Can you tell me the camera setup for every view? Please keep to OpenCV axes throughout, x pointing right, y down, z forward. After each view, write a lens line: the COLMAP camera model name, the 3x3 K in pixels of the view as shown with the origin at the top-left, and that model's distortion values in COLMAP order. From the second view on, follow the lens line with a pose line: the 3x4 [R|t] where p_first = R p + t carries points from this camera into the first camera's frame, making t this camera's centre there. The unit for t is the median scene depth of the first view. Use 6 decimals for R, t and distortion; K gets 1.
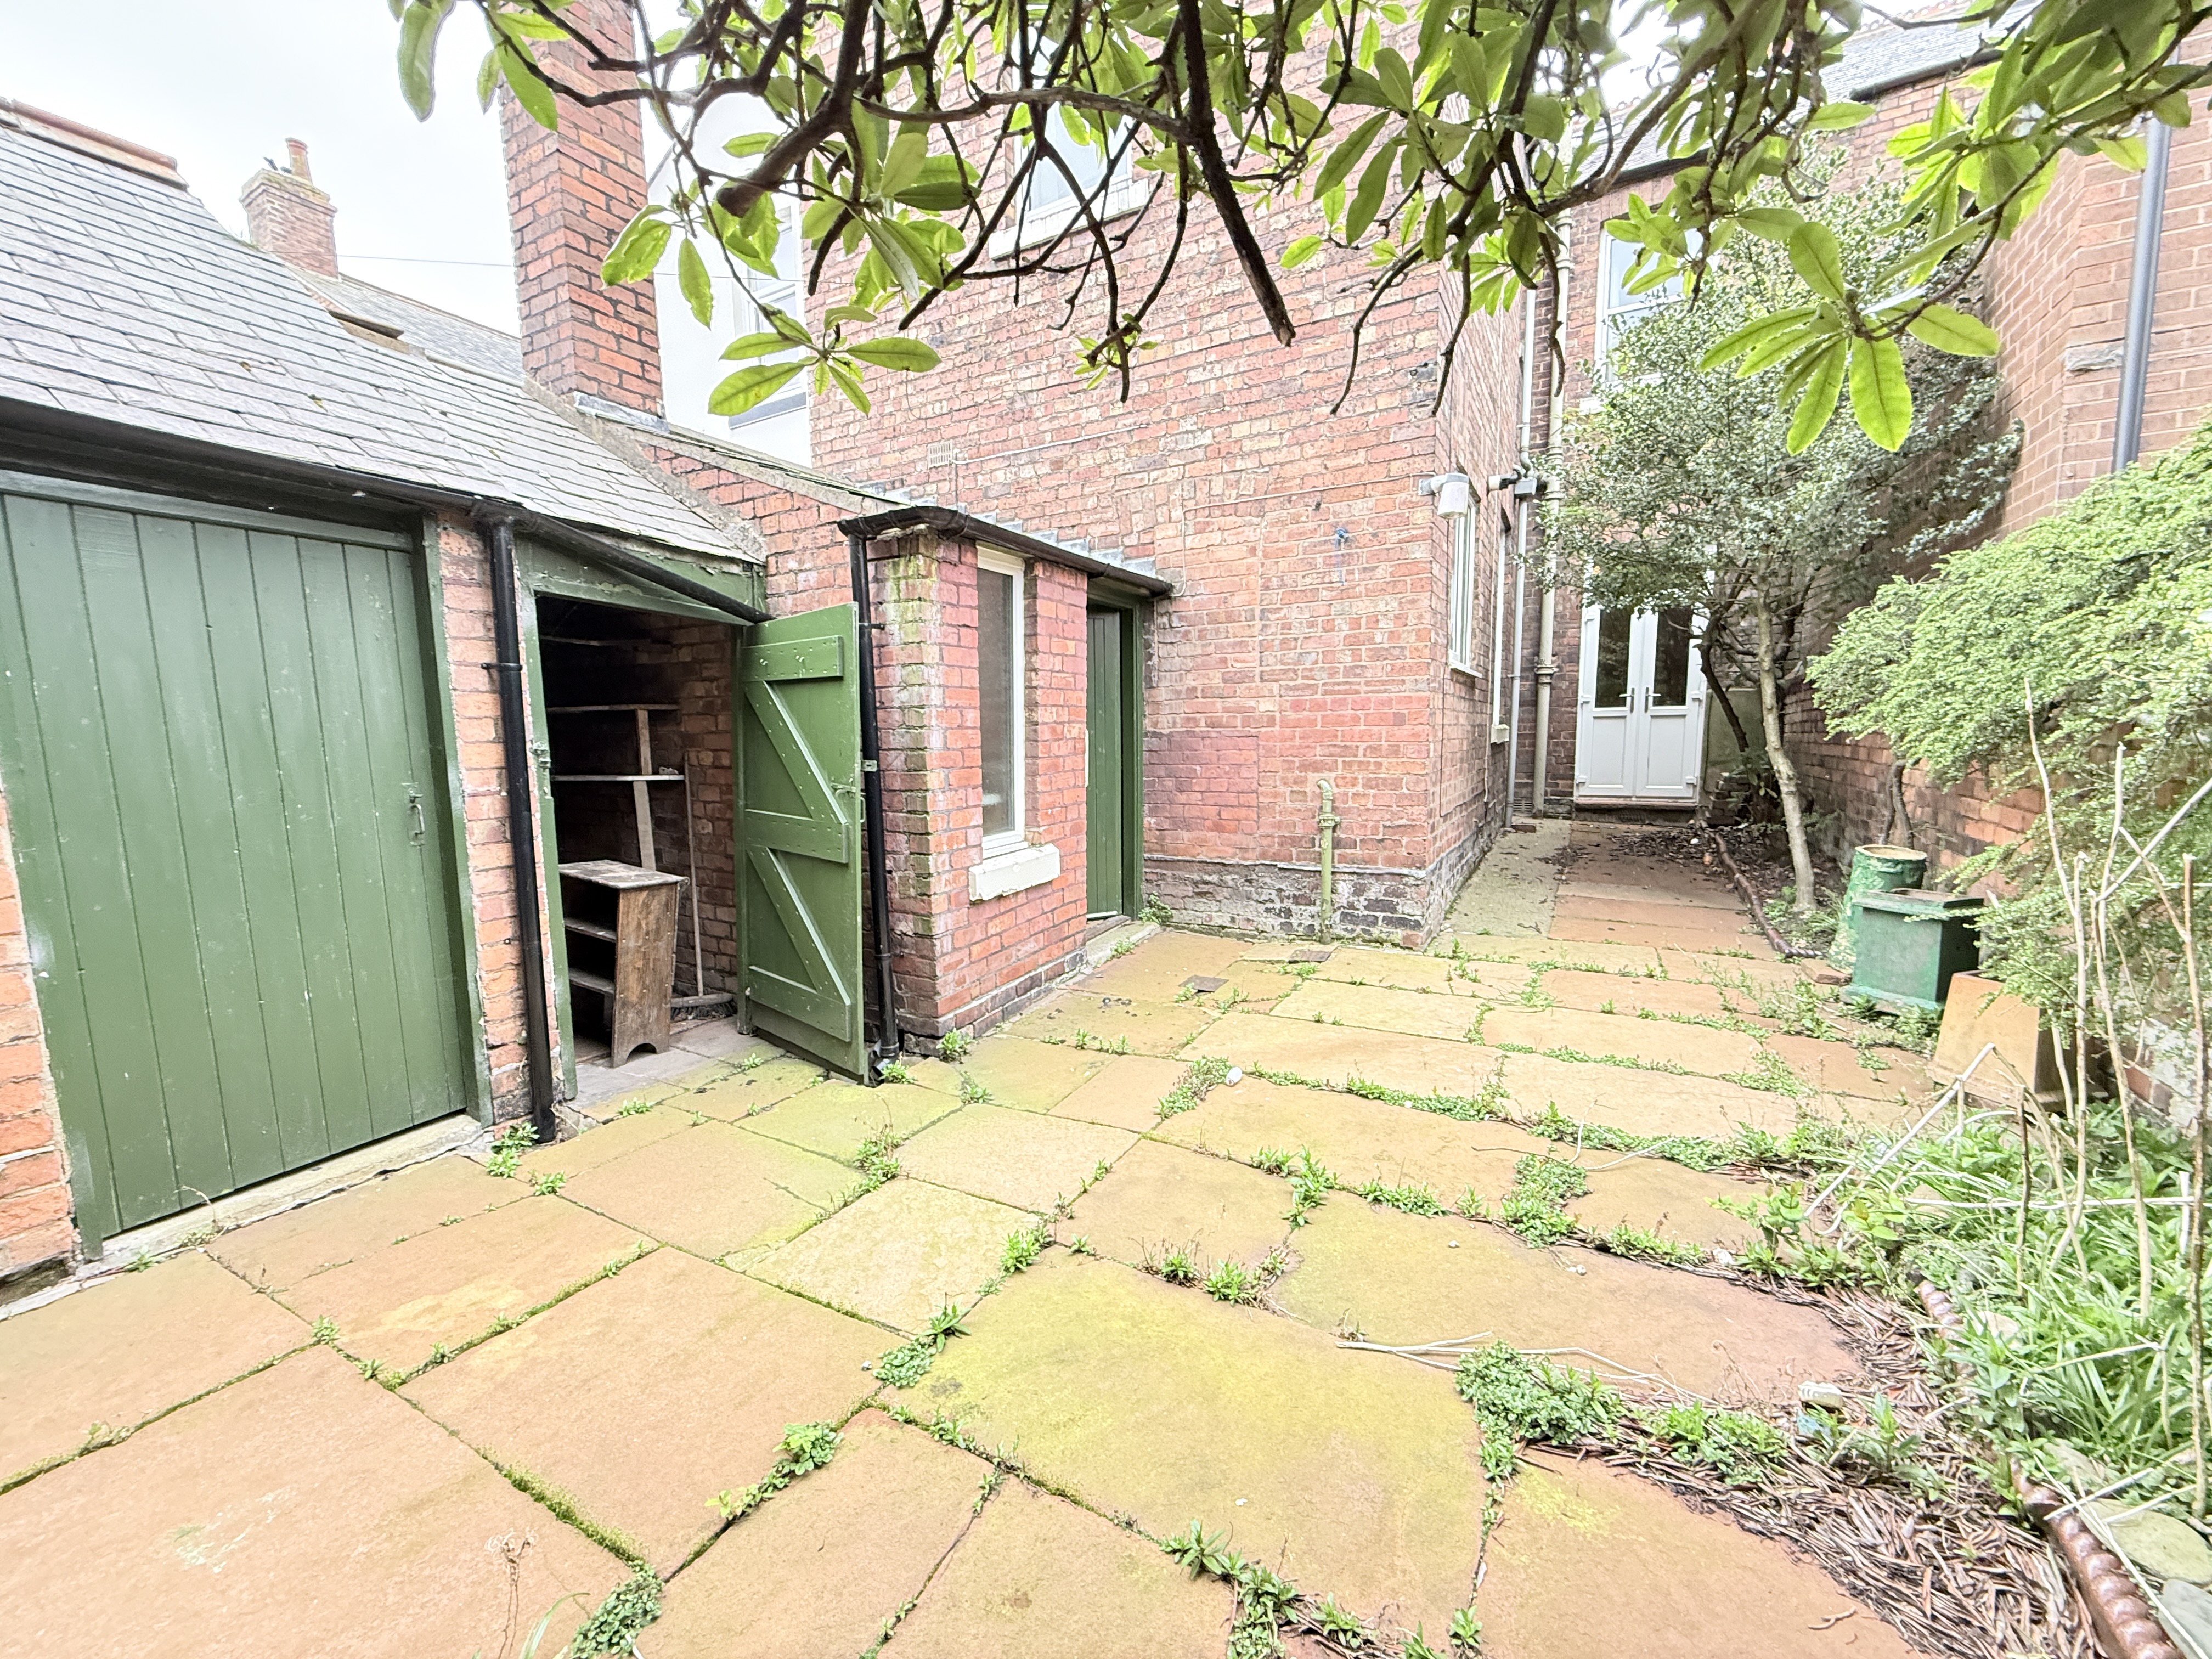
lens RADIAL K [[870.3, 0, 1106.0], [0, 870.3, 829.5], [0, 0, 1]] dist [0.000788, 0.000098]
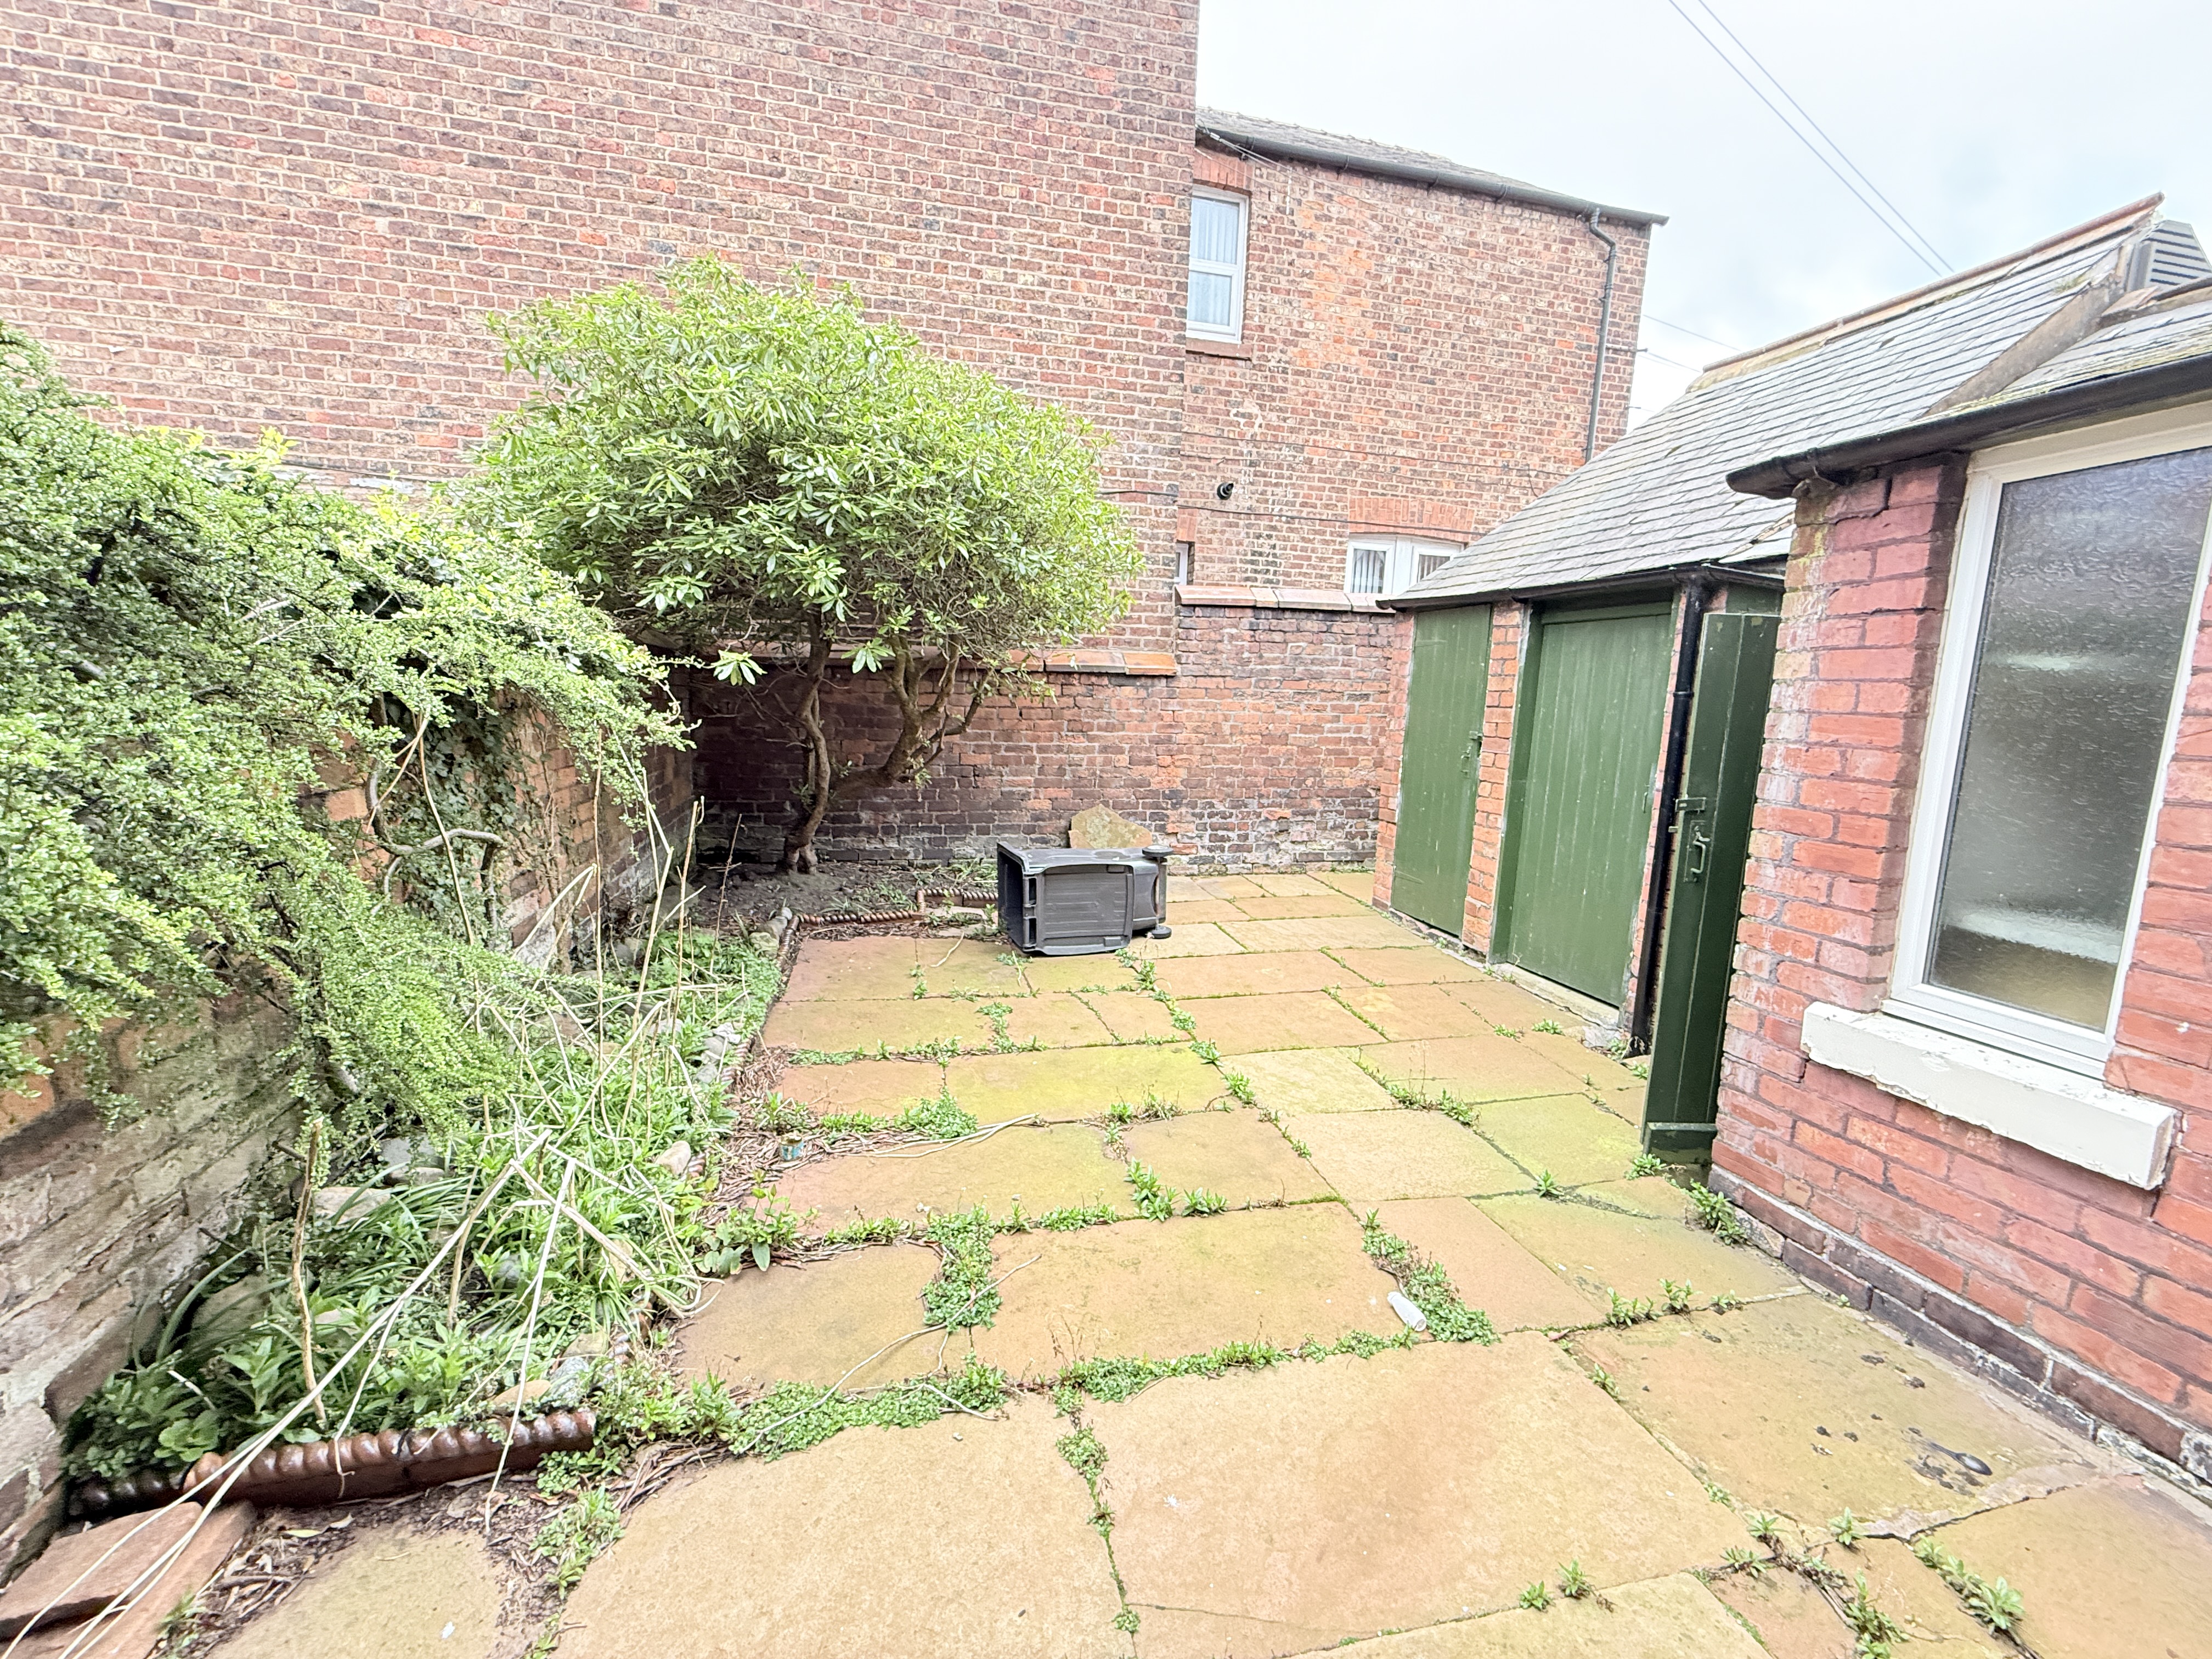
lens RADIAL K [[870.3, 0, 1106.0], [0, 870.3, 829.5], [0, 0, 1]] dist [0.000788, 0.000098]
pose [[-0.722445, 0.107976, -0.682945, 0.706868], [-0.094071, 0.963198, 0.251796, -0.208666], [0.684999, 0.246154, -0.685700, 1.173771]]
